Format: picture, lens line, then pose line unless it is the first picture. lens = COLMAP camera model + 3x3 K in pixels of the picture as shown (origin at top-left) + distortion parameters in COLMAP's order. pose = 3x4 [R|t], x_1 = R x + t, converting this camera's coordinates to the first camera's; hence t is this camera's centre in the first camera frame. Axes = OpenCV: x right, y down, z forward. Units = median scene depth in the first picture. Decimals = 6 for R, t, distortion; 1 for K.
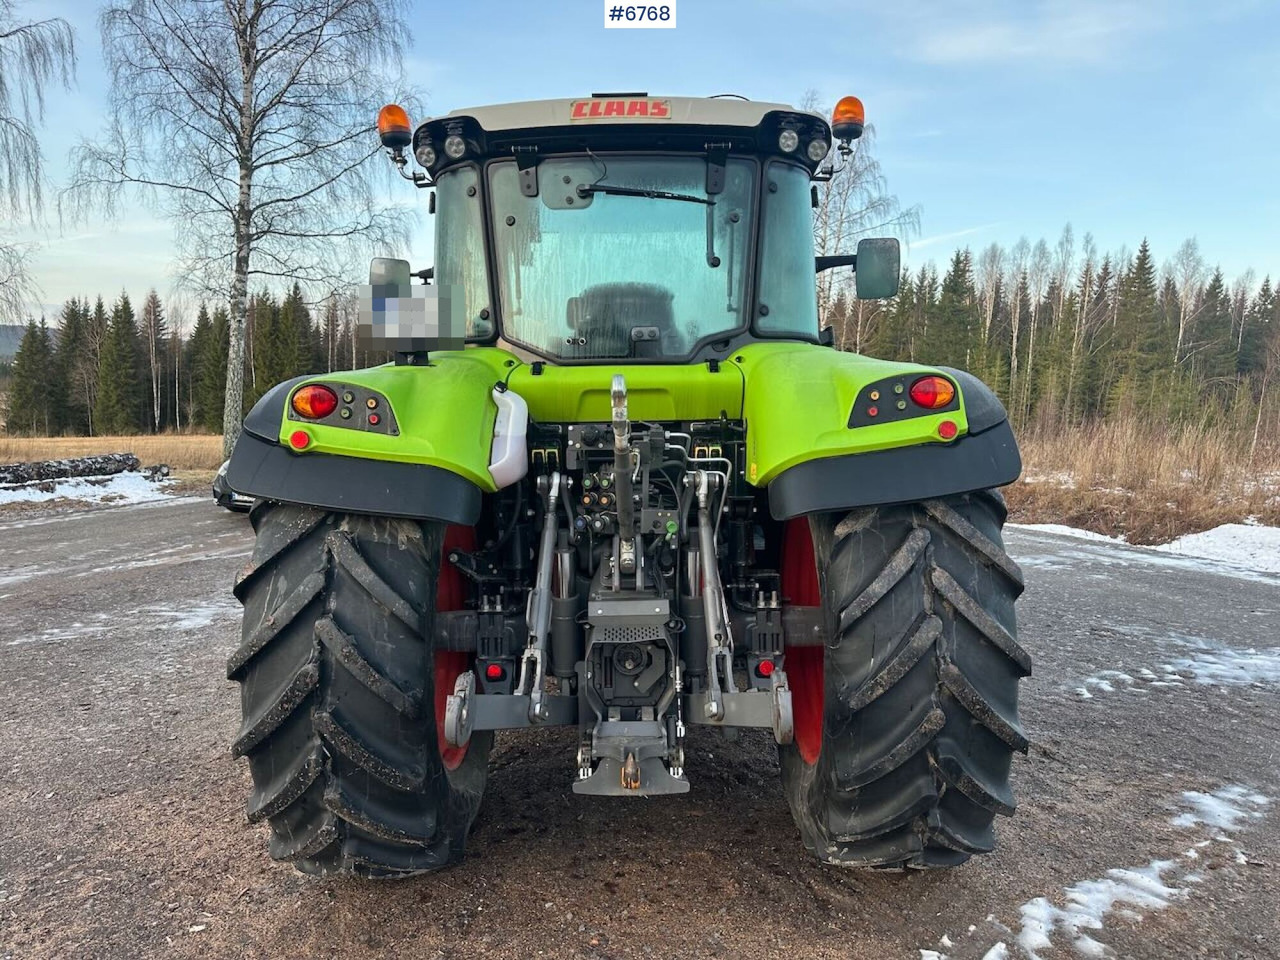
lens RADIAL K [[905.2, 0, 642.7], [0, 905.2, 479.5], [0, 0, 1]] dist [0.013630, -0.010407]
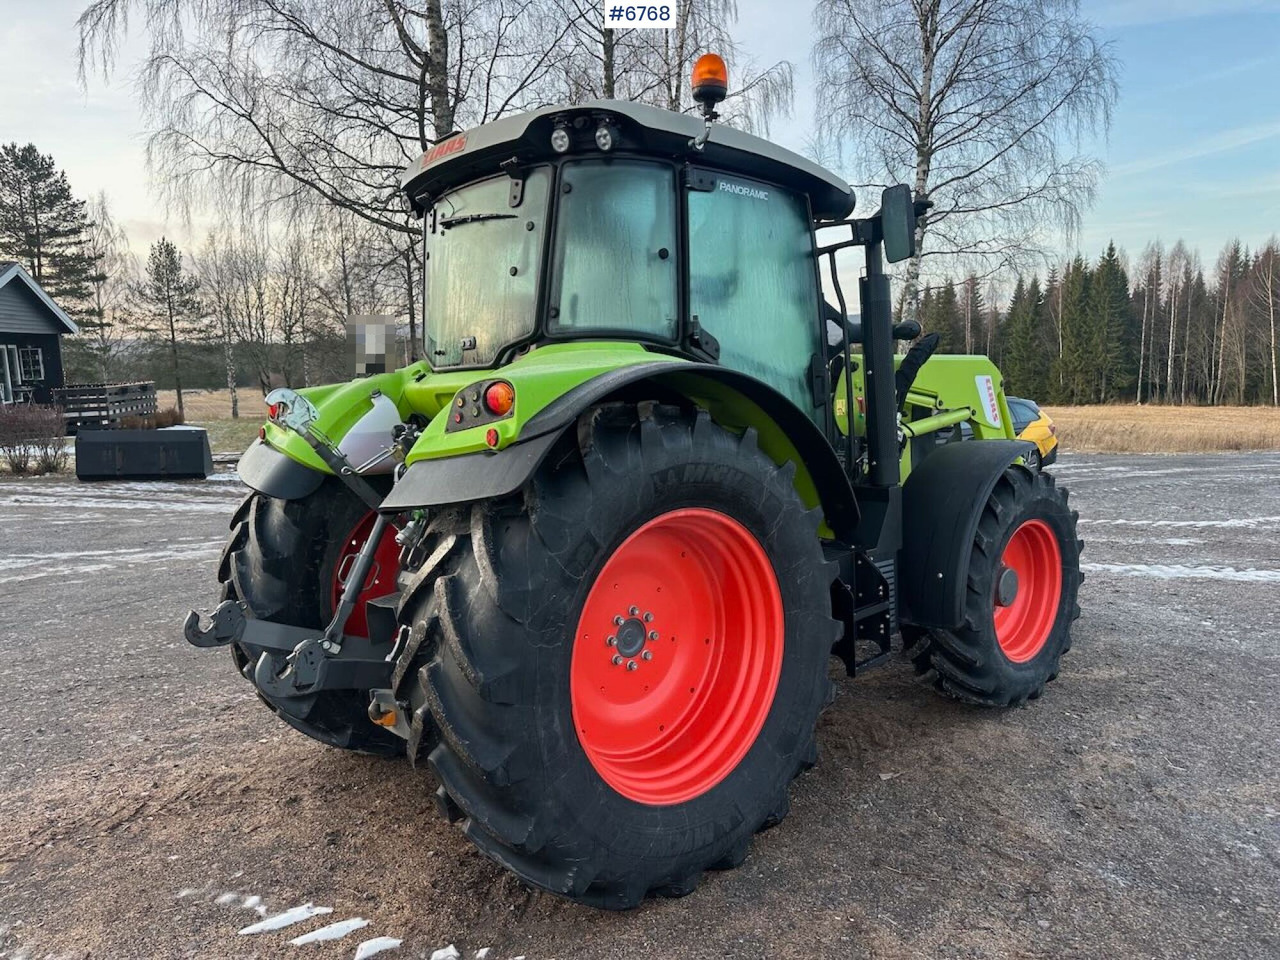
lens RADIAL K [[905.2, 0, 644.5], [0, 905.2, 482.9], [0, 0, 1]] dist [0.013630, -0.010407]
pose [[0.672645, 0.056510, -0.737804, 0.138560], [-0.030171, 0.998345, 0.048959, -0.006917], [0.739350, -0.010672, 0.673237, 0.055386]]
